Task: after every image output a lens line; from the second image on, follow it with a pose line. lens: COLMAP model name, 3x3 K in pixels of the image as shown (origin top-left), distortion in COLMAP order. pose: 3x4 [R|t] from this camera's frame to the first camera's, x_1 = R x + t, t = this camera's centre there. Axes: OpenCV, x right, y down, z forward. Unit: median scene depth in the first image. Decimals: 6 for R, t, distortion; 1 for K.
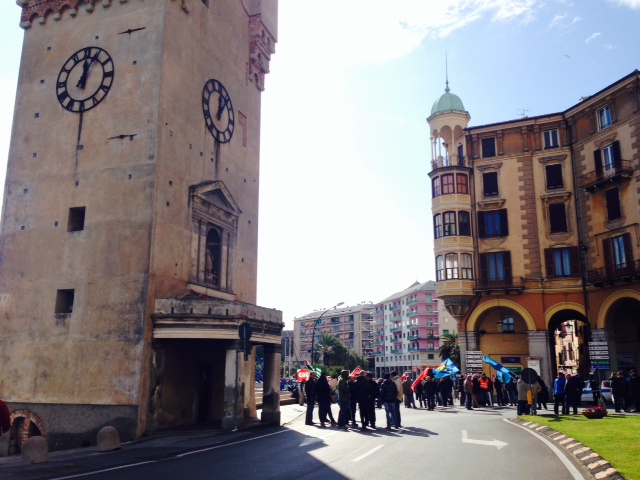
lens RADIAL K [[605.6, 0, 320.0], [0, 605.6, 240.0], [0, 0, 1]] dist [0.080755, -0.012513]
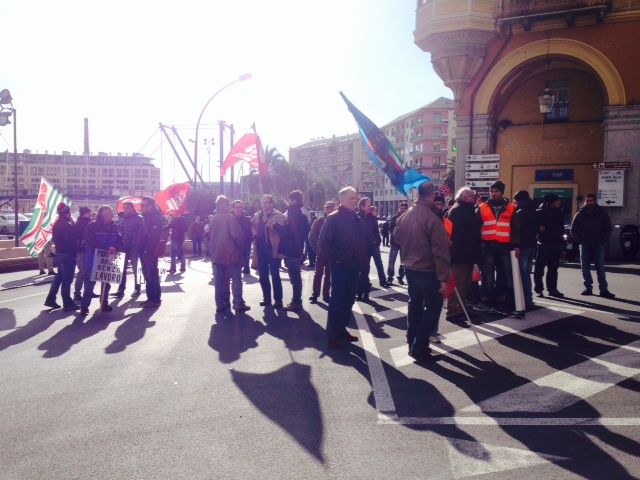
lens RADIAL K [[605.6, 0, 320.0], [0, 605.6, 240.0], [0, 0, 1]] dist [0.080755, -0.012513]
pose [[0.999607, 0.012757, -0.024945, 0.043889], [-0.005753, 0.964815, 0.262867, 0.039450], [0.027421, -0.262620, 0.964510, 0.165840]]
